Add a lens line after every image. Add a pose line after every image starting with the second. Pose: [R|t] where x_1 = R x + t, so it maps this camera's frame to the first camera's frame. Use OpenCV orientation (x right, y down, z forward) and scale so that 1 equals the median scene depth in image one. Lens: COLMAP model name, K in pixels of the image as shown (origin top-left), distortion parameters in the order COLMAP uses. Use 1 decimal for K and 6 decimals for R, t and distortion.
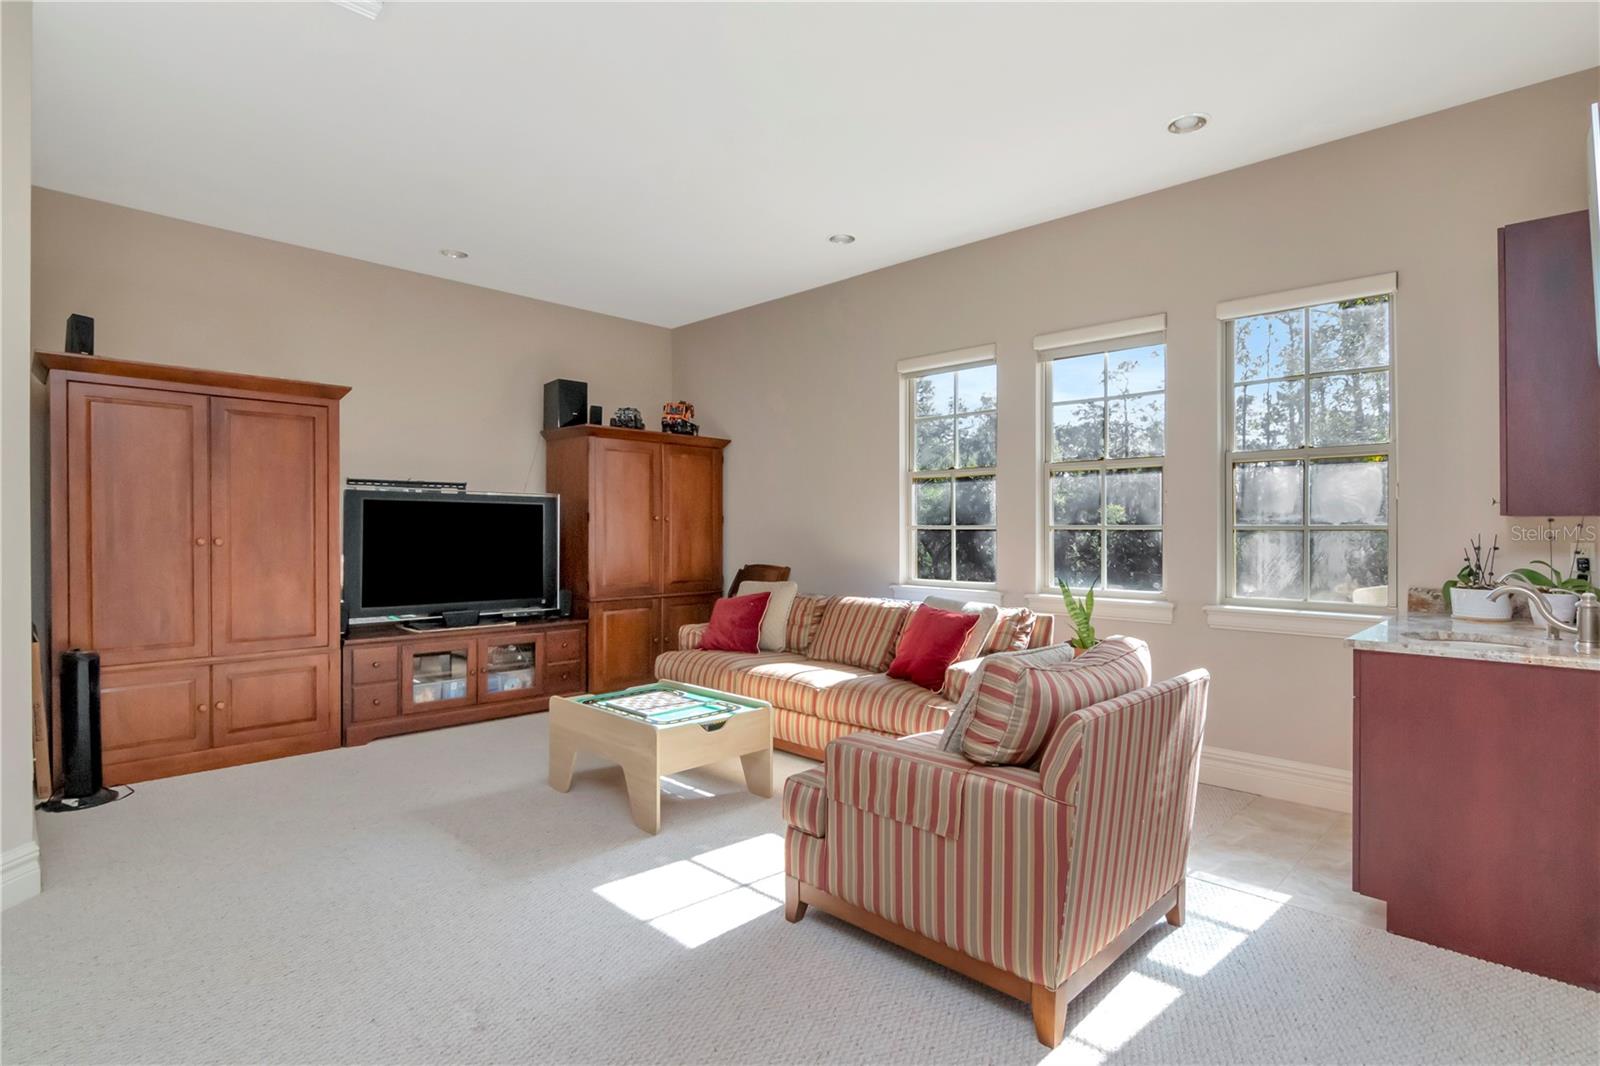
lens RADIAL K [[789.5, 0, 816.0], [0, 789.5, 525.0], [0, 0, 1]] dist [-0.004613, -0.002263]
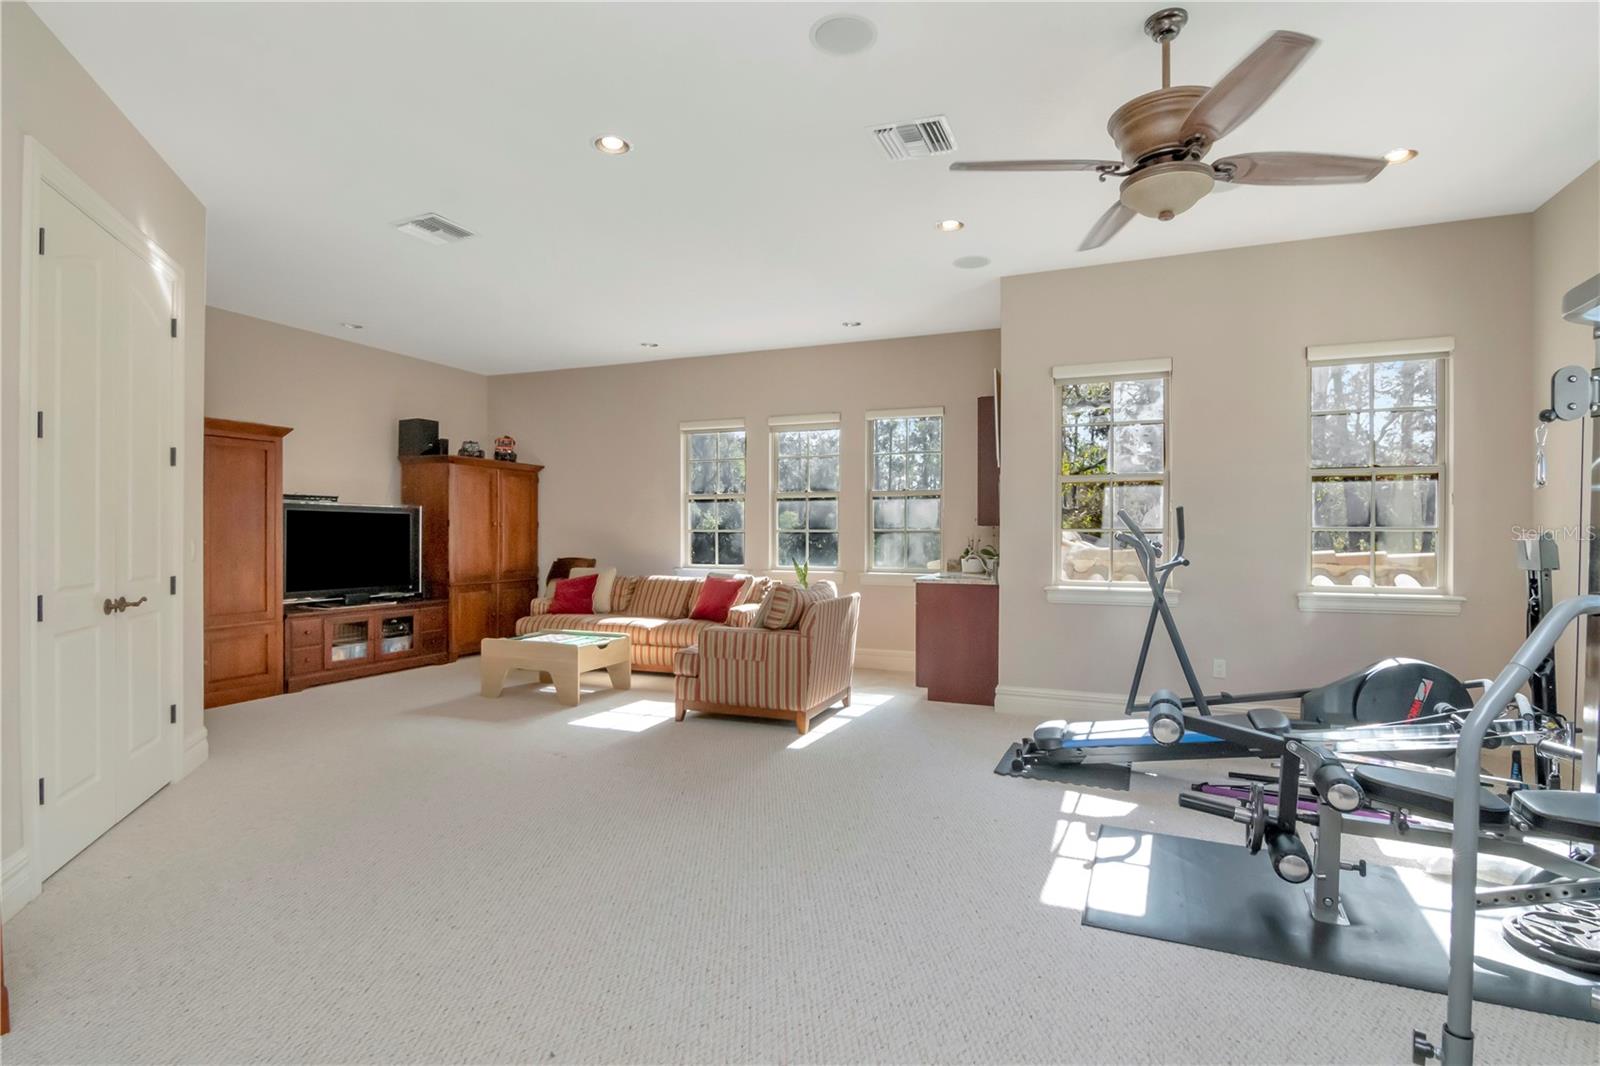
lens RADIAL K [[784.1, 0, 792.2], [0, 784.1, 534.4], [0, 0, 1]] dist [-0.004942, -0.003050]
pose [[0.932253, -0.002032, 0.361801, -0.283108], [-0.000987, 0.999966, 0.008158, -0.003238], [-0.361805, -0.007962, 0.932220, -0.583304]]
